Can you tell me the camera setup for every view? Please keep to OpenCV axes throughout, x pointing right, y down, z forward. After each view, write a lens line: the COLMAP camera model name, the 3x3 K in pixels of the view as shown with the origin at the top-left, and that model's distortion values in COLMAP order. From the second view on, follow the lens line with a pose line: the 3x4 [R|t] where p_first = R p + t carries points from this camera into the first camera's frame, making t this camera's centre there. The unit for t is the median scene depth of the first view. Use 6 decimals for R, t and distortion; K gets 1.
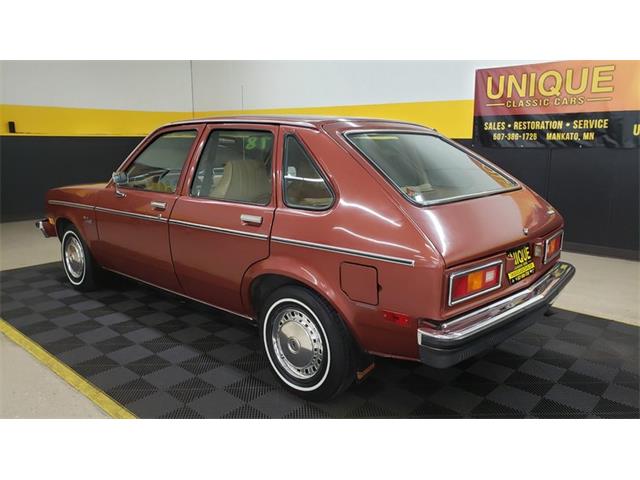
lens RADIAL K [[503.1, 0, 313.4], [0, 503.1, 242.6], [0, 0, 1]] dist [0.019528, -0.000461]
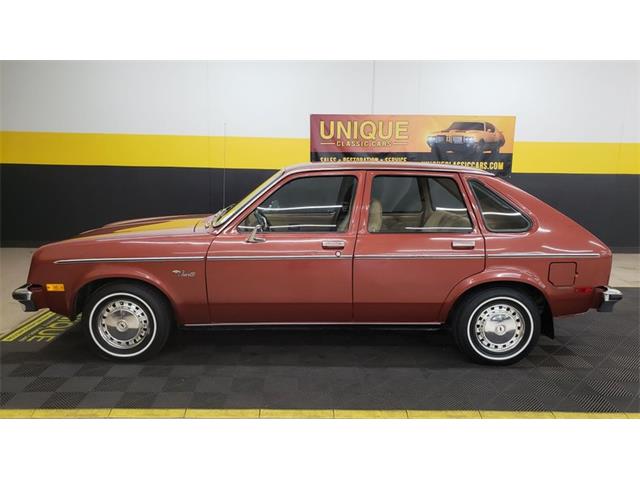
lens RADIAL K [[503.1, 0, 316.6], [0, 503.1, 236.9], [0, 0, 1]] dist [0.019528, -0.000461]
pose [[0.750525, -0.091678, 0.654453, -0.516973], [0.124155, 0.992257, -0.003383, -0.047072], [-0.649075, 0.083793, 0.756096, 0.107323]]
